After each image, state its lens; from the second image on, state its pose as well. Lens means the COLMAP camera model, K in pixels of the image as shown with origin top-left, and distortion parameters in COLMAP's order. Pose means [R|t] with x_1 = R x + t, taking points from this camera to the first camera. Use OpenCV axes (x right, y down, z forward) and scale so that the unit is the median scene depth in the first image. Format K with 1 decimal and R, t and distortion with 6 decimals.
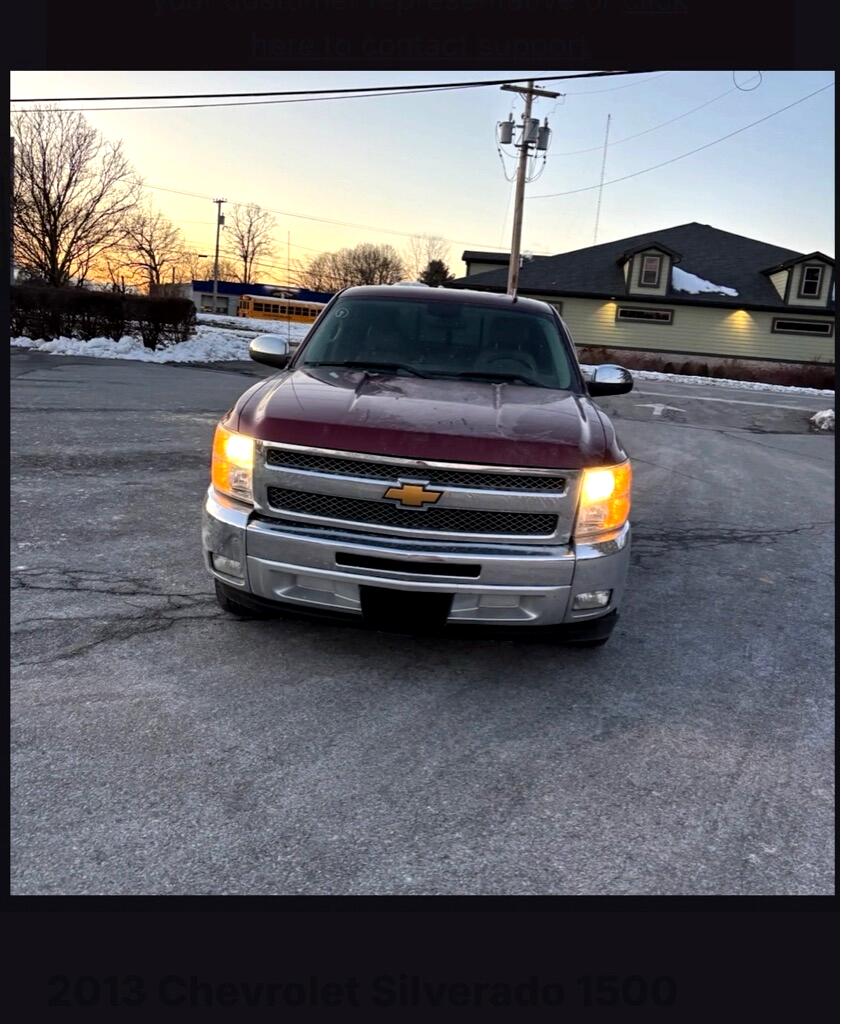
lens RADIAL K [[825.1, 0, 423.1], [0, 825.1, 465.5], [0, 0, 1]] dist [0.039522, -0.020369]
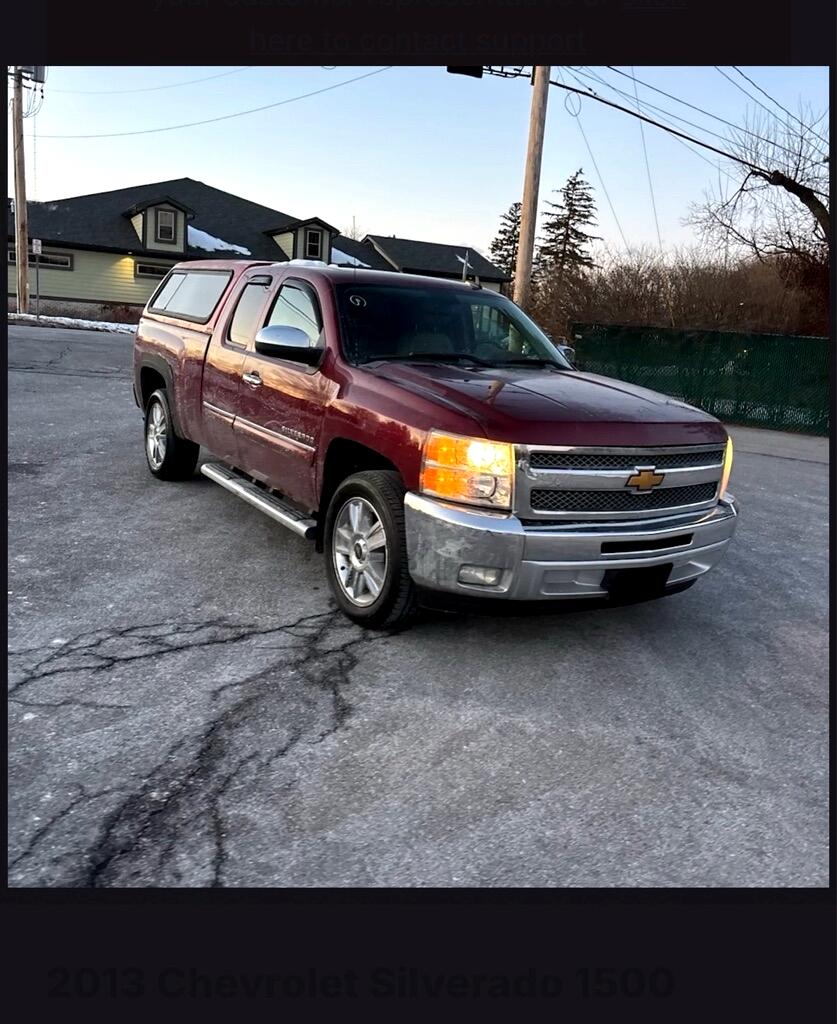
lens RADIAL K [[825.1, 0, 415.6], [0, 825.1, 461.8], [0, 0, 1]] dist [0.039522, -0.020369]
pose [[0.812893, -0.115187, 0.570909, -0.670999], [0.086142, 0.993245, 0.077744, -0.076233], [-0.576007, -0.014019, 0.817324, 0.201536]]
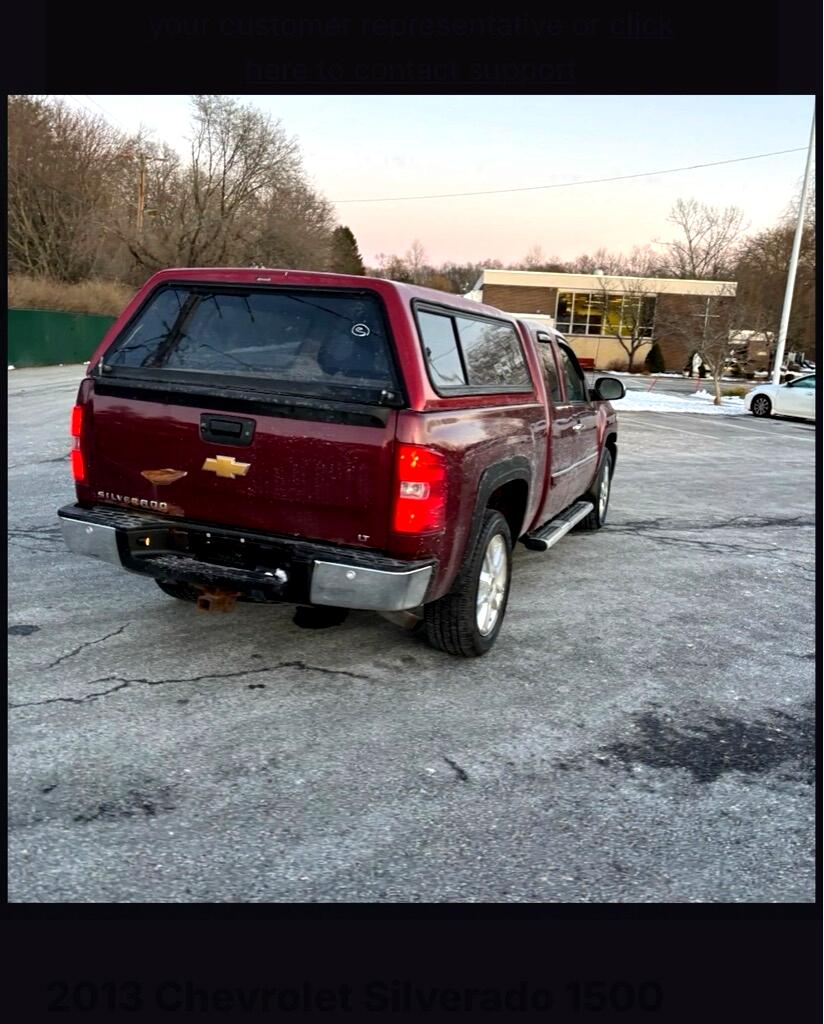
lens RADIAL K [[809.1, 0, 421.4], [0, 809.1, 508.4], [0, 0, 1]] dist [0.034795, -0.010124]
pose [[-0.939025, -0.200873, 0.279074, -0.339291], [-0.084575, 0.921612, 0.378787, -0.480154], [-0.333286, 0.332087, -0.882405, 2.587644]]
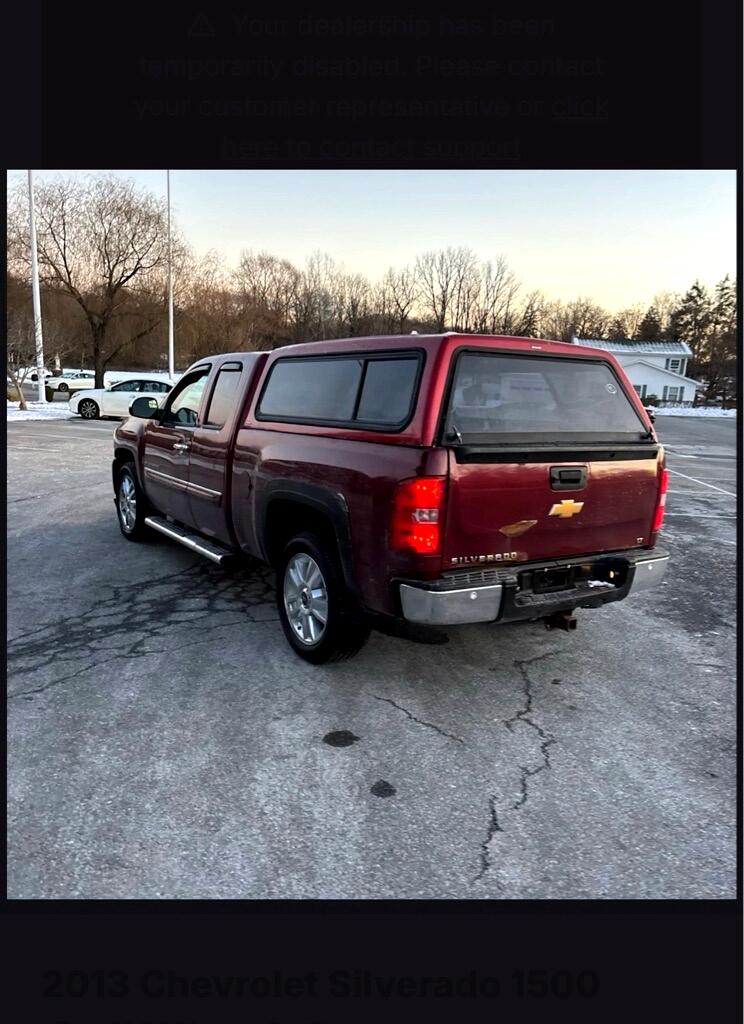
lens RADIAL K [[728.2, 0, 375.3], [0, 728.2, 541.1], [0, 0, 1]] dist [0.034064, -0.013402]
pose [[-0.794066, 0.012873, -0.607695, 0.743611], [-0.207446, 0.934008, 0.290852, -0.370097], [0.571336, 0.357020, -0.738994, 2.458887]]
